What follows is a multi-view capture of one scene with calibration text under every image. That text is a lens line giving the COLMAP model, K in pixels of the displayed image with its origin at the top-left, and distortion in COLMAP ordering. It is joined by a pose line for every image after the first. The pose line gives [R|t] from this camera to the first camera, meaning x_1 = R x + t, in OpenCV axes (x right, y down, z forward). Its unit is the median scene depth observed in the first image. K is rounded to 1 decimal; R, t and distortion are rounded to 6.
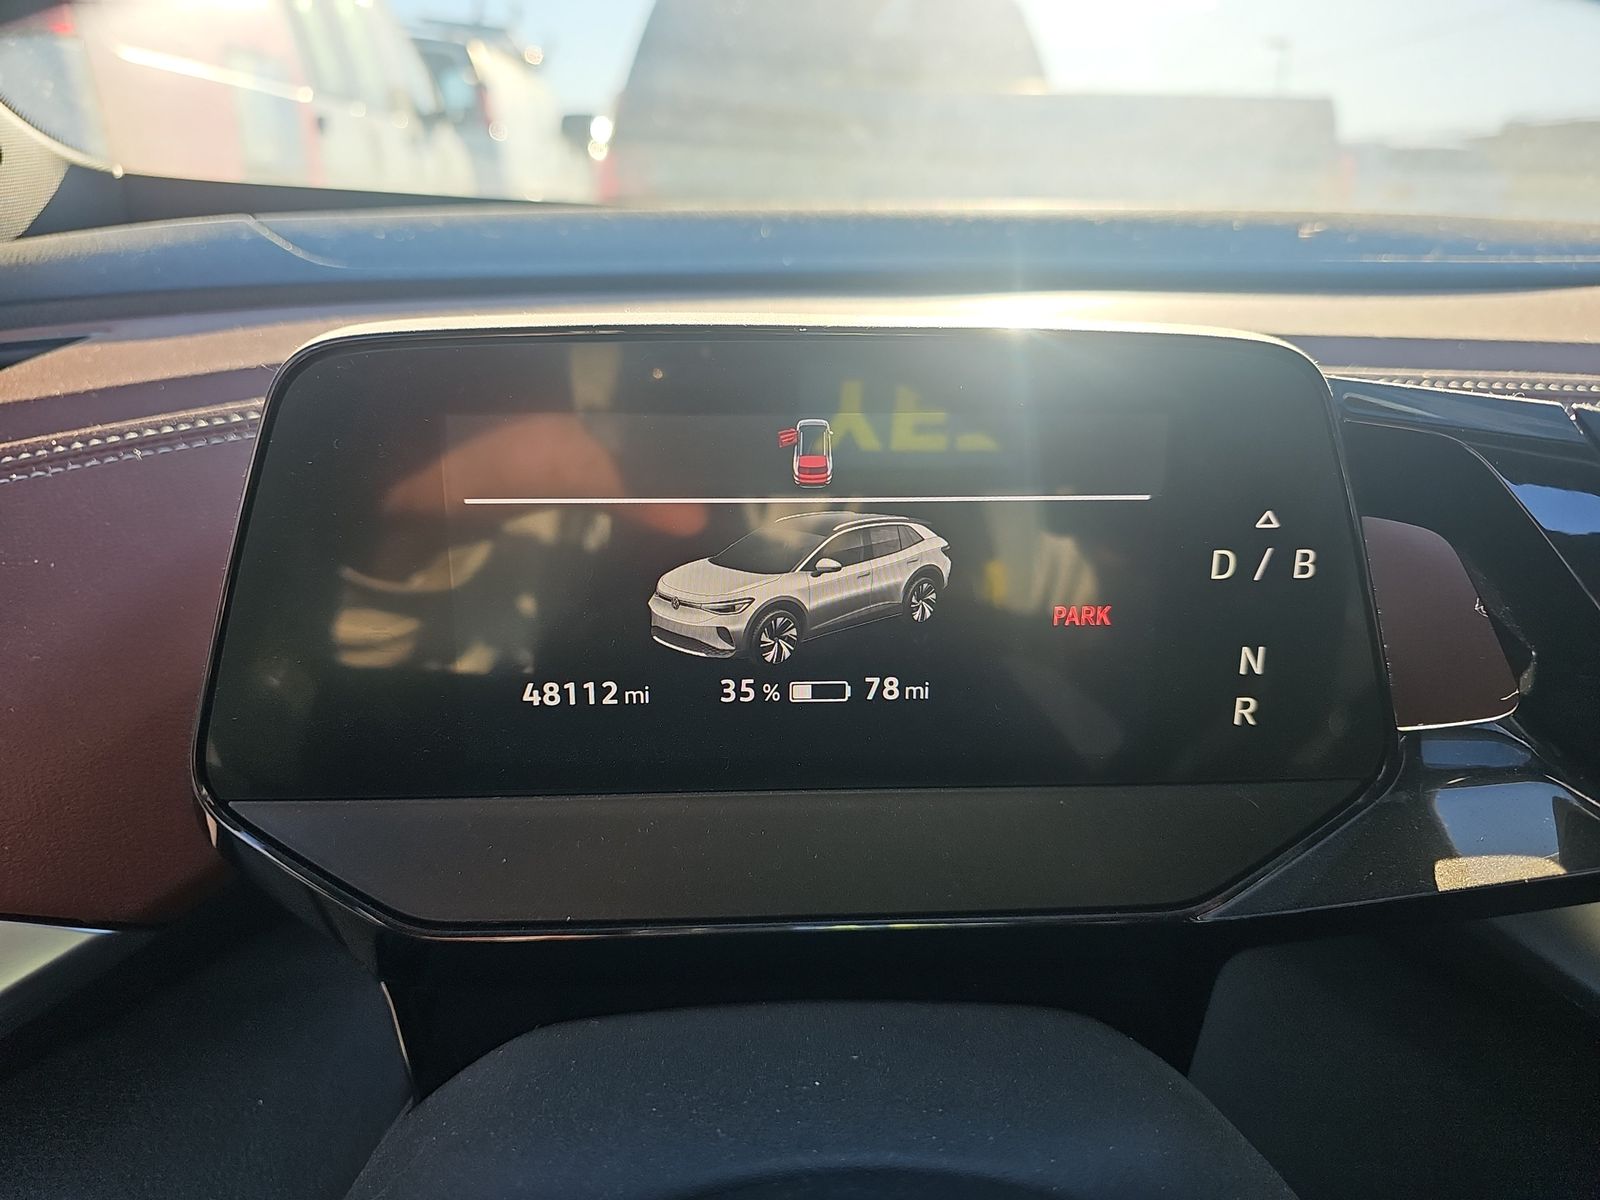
lens RADIAL K [[1094.3, 0, 833.4], [0, 1094.3, 547.7], [0, 0, 1]] dist [0.032904, -0.027455]
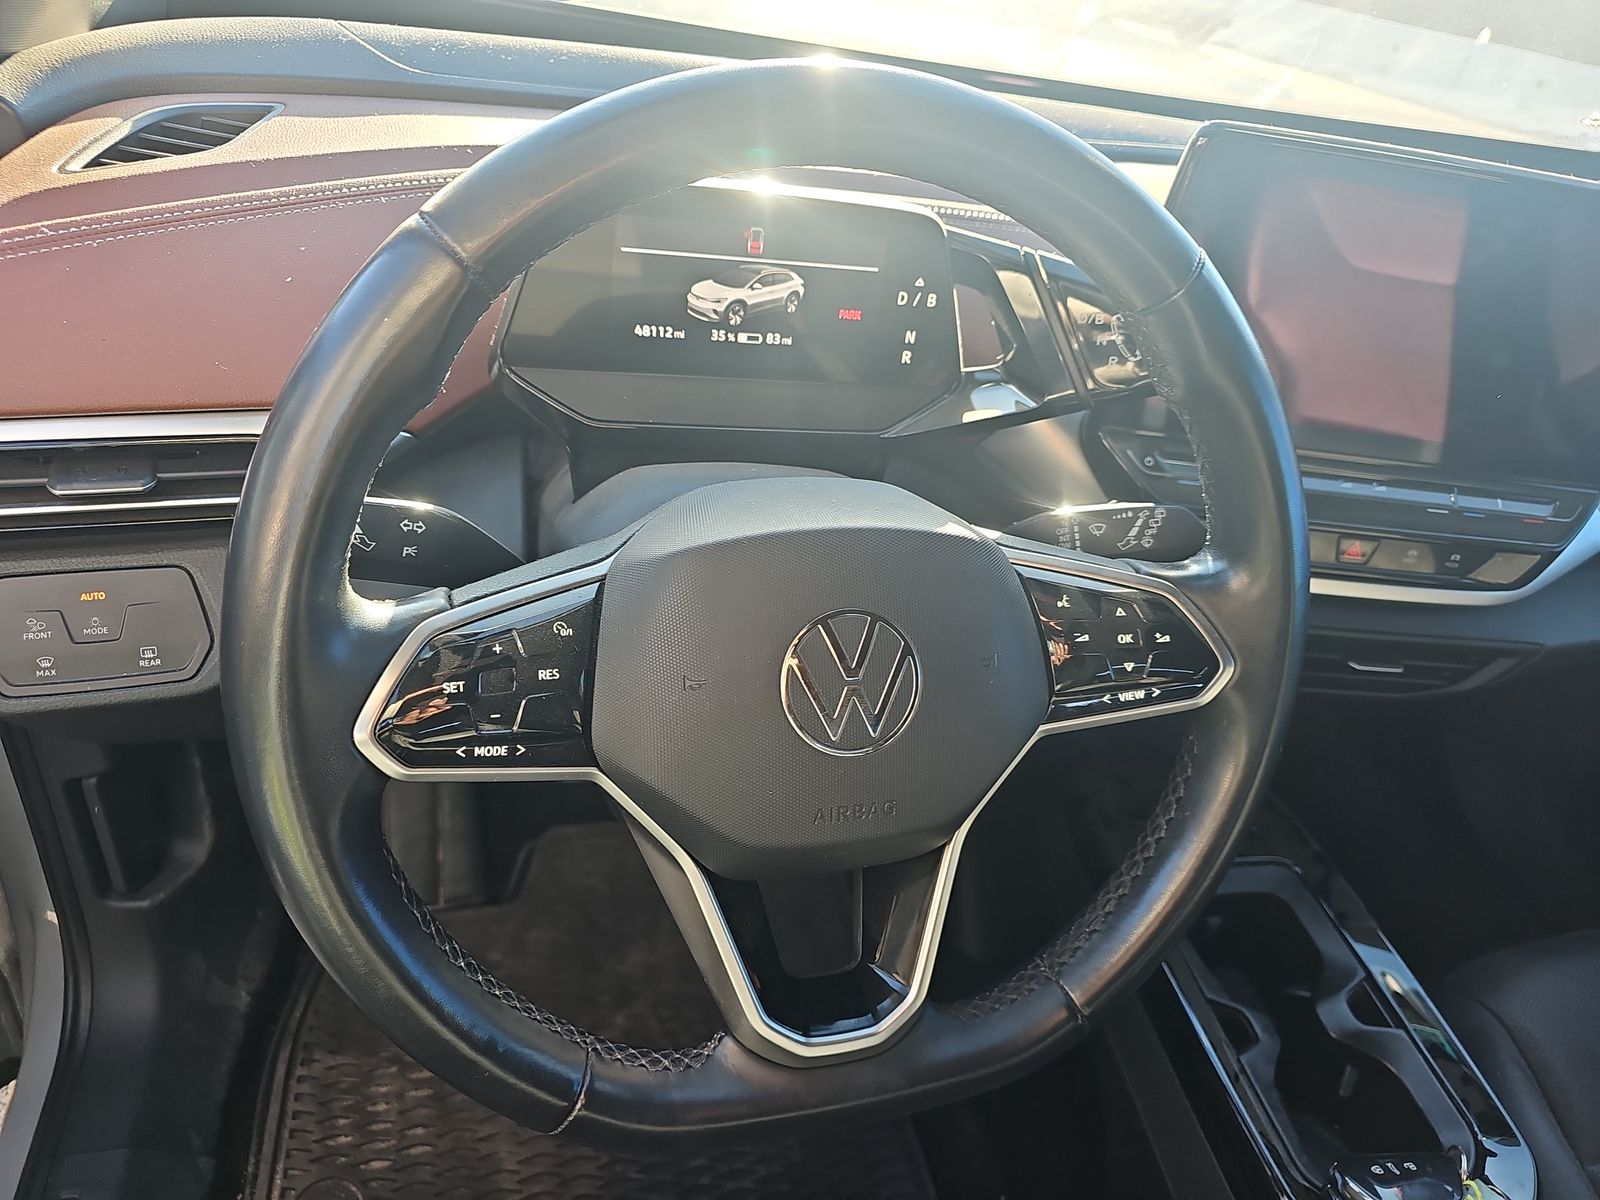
lens RADIAL K [[1094.3, 0, 825.1], [0, 1094.3, 596.9], [0, 0, 1]] dist [0.032904, -0.027455]
pose [[0.972021, 0.013490, 0.234505, -0.444427], [-0.067696, 0.972078, 0.224682, 0.134094], [-0.224926, -0.234271, 0.945794, -1.648835]]
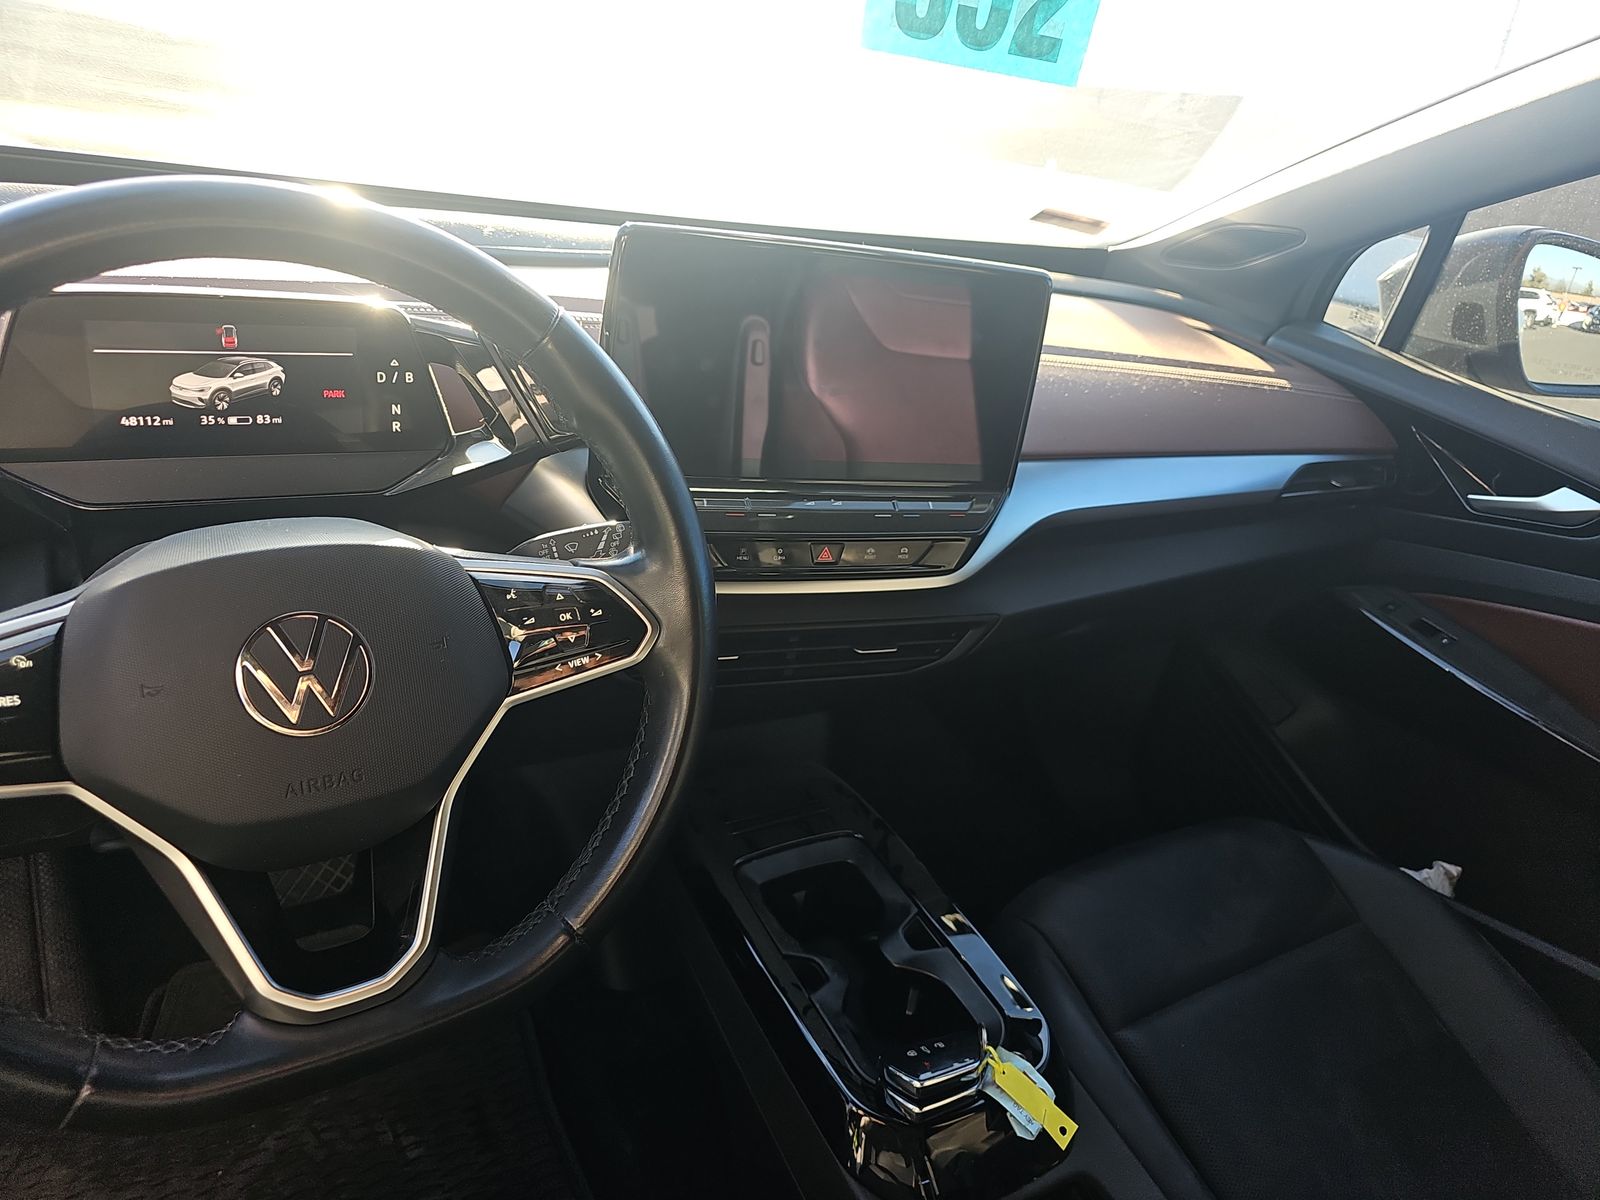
lens RADIAL K [[1094.3, 0, 827.4], [0, 1094.3, 597.5], [0, 0, 1]] dist [0.032904, -0.027455]
pose [[0.883580, -0.084799, 0.460538, -0.022663], [0.037641, 0.993146, 0.110650, 0.341588], [-0.466765, -0.080433, 0.880716, -2.426212]]
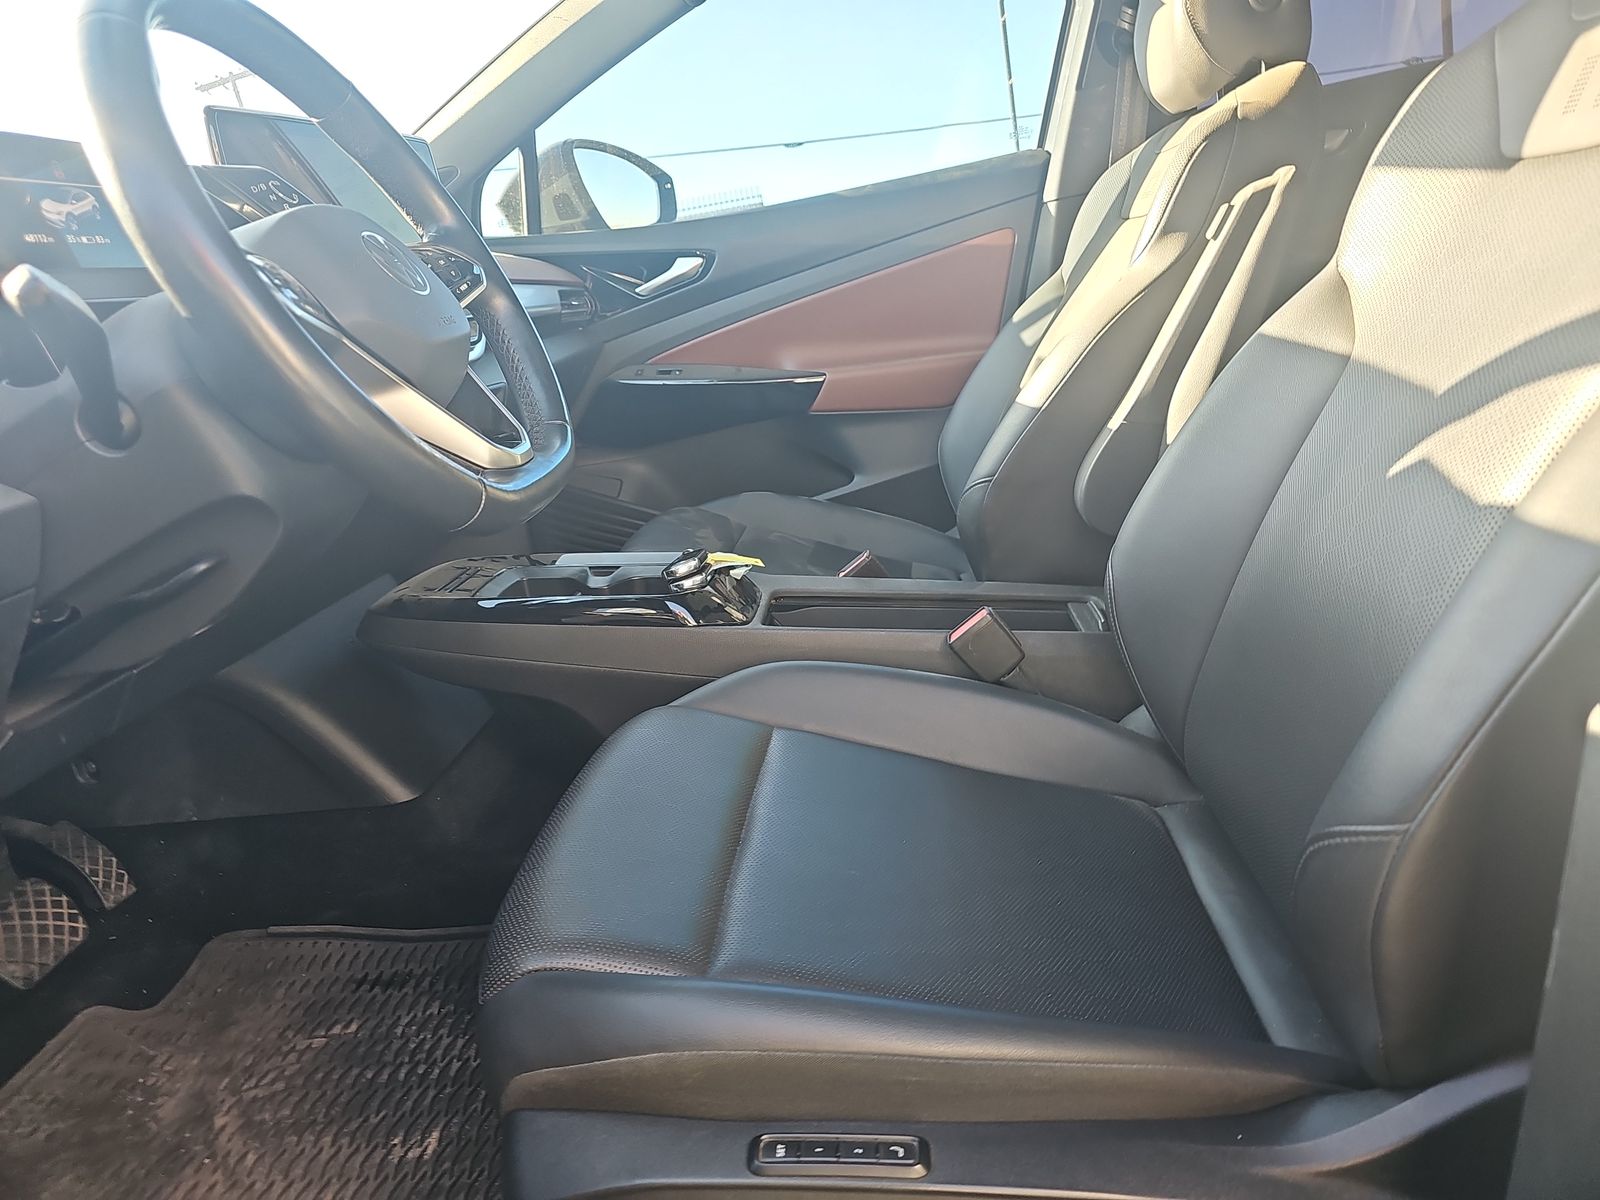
lens RADIAL K [[1094.3, 0, 803.0], [0, 1094.3, 597.7], [0, 0, 1]] dist [0.032904, -0.027455]
pose [[0.147142, -0.306981, 0.940272, -3.512357], [0.496172, 0.845271, 0.198319, 1.602750], [-0.855665, 0.437355, 0.276690, -1.532364]]
